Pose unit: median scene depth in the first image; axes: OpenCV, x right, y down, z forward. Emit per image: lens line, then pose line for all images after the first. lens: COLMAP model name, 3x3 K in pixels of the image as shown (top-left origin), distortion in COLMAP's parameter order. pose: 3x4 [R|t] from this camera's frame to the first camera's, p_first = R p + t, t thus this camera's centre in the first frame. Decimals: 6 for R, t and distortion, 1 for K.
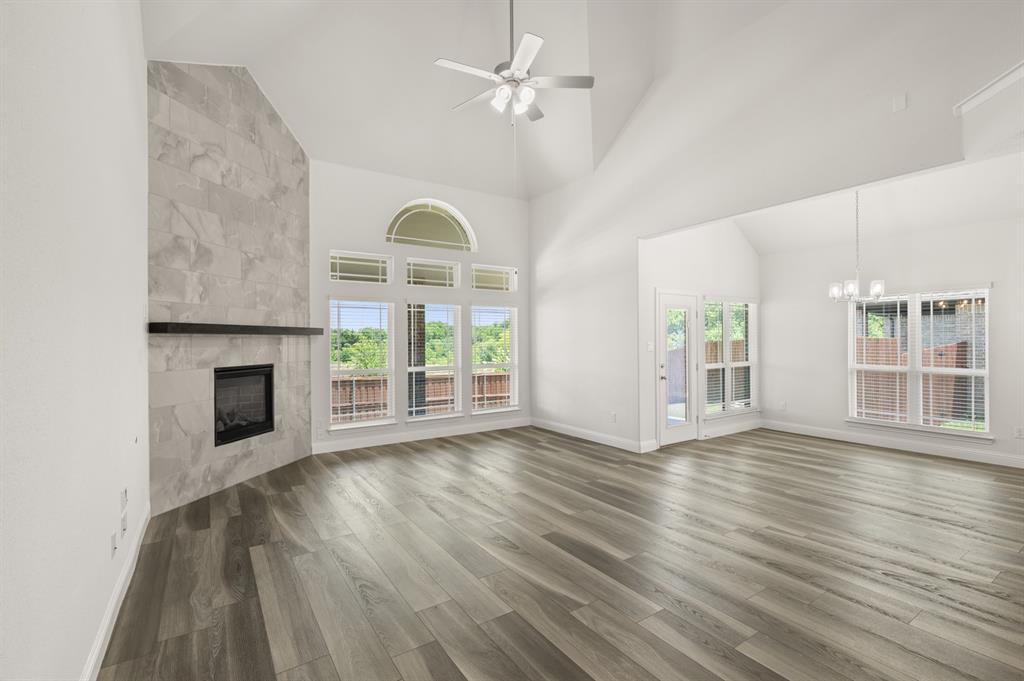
lens RADIAL K [[468.1, 0, 511.9], [0, 468.1, 338.8], [0, 0, 1]] dist [0.000148, 0.000006]
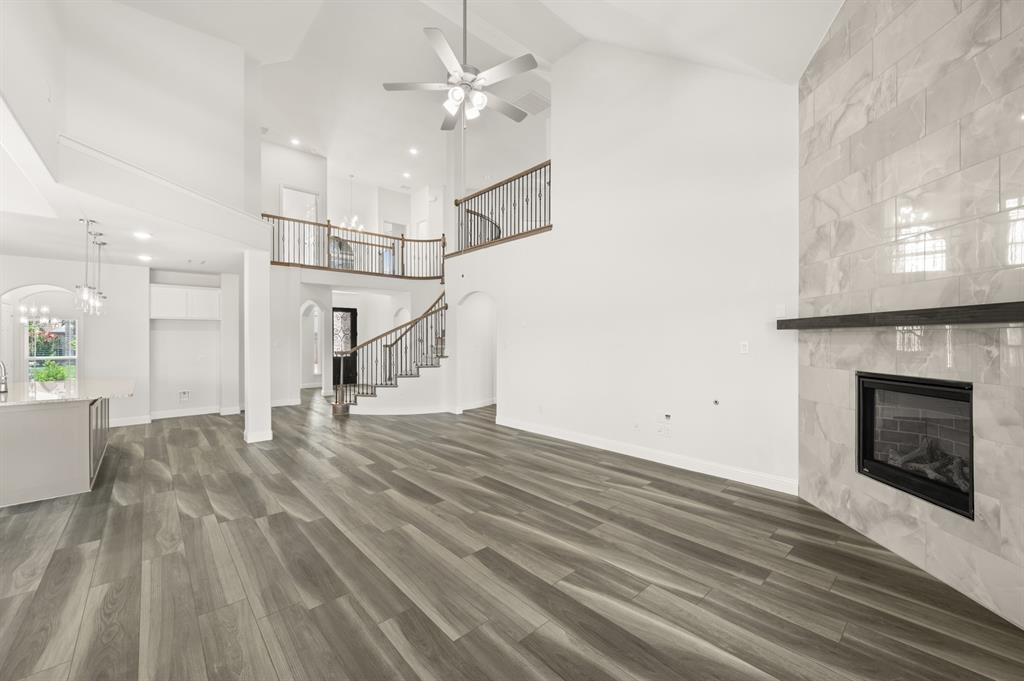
lens RADIAL K [[405.7, 0, 514.4], [0, 405.7, 341.4], [0, 0, 1]] dist [0.003987, 0.000021]
pose [[-0.988405, 0.012214, -0.151348, 0.030668], [0.011505, 0.999918, 0.005557, 0.002901], [0.151404, 0.003751, -0.988465, 1.694665]]
